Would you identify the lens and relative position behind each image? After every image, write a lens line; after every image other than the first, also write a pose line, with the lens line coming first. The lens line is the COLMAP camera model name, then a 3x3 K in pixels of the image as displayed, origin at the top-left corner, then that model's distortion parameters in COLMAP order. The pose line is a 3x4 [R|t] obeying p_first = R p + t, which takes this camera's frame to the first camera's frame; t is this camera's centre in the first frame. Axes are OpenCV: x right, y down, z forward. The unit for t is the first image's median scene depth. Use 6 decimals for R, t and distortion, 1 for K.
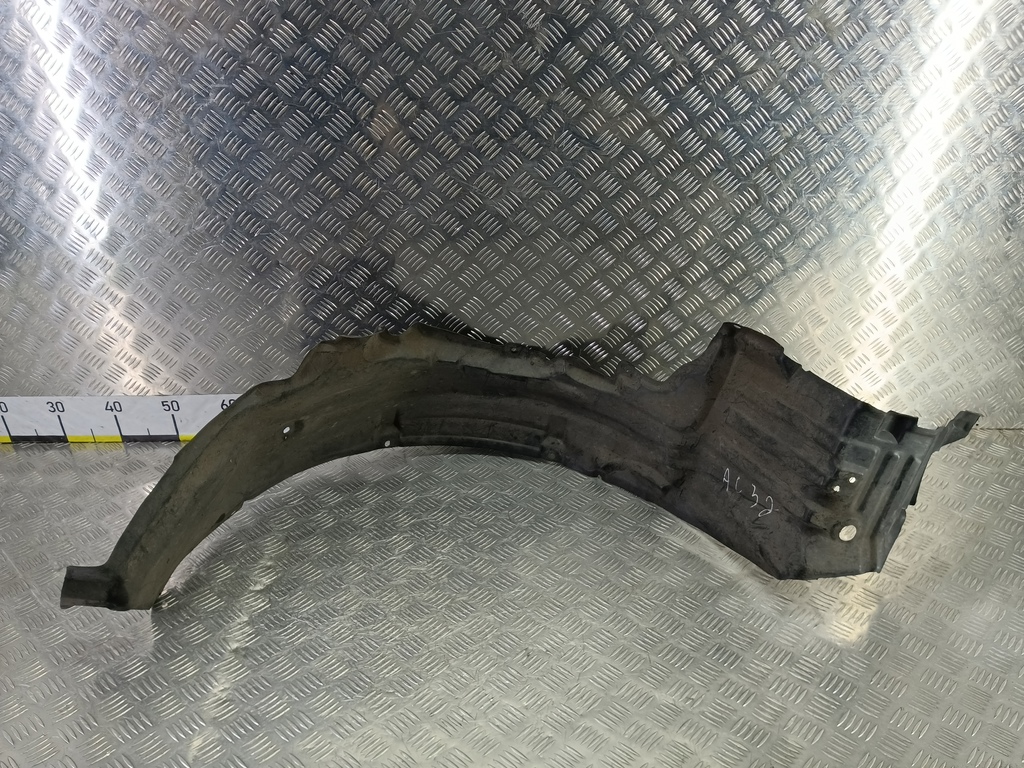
lens RADIAL K [[824.5, 0, 552.3], [0, 824.5, 429.9], [0, 0, 1]] dist [0.097390, -0.167092]
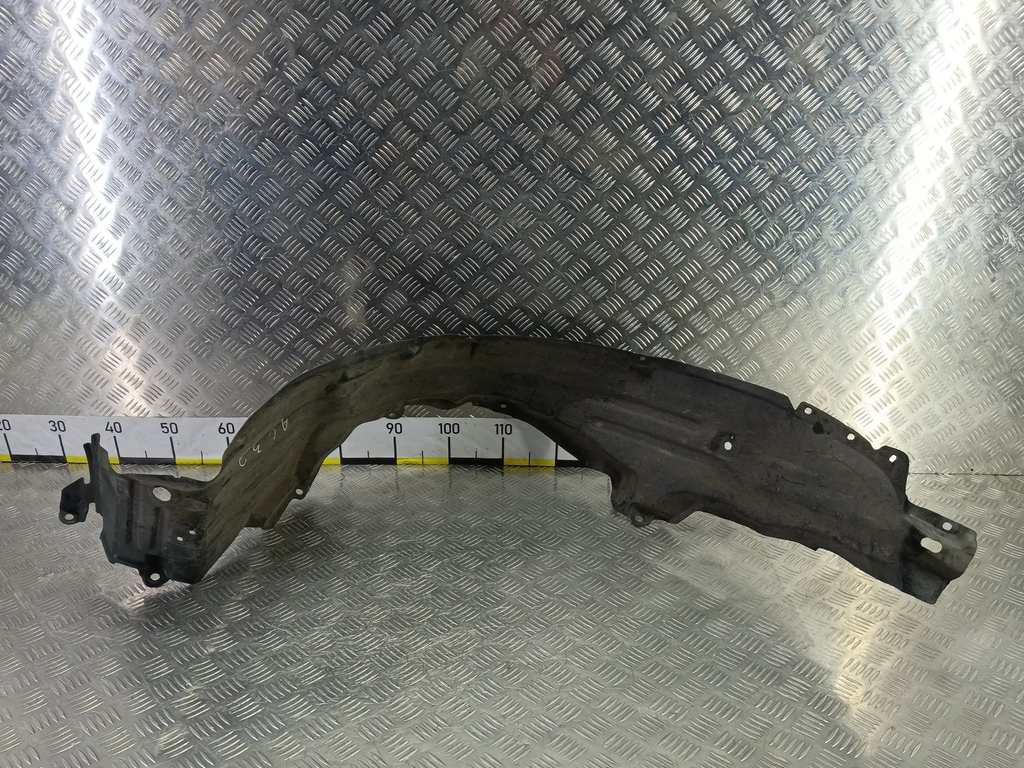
lens RADIAL K [[826.1, 0, 547.2], [0, 826.1, 429.8], [0, 0, 1]] dist [0.108205, -0.191654]
pose [[0.999621, 0.020019, -0.018891, 0.026289], [-0.022129, 0.992644, -0.119027, 0.098234], [0.016369, 0.119400, 0.992711, -0.006057]]
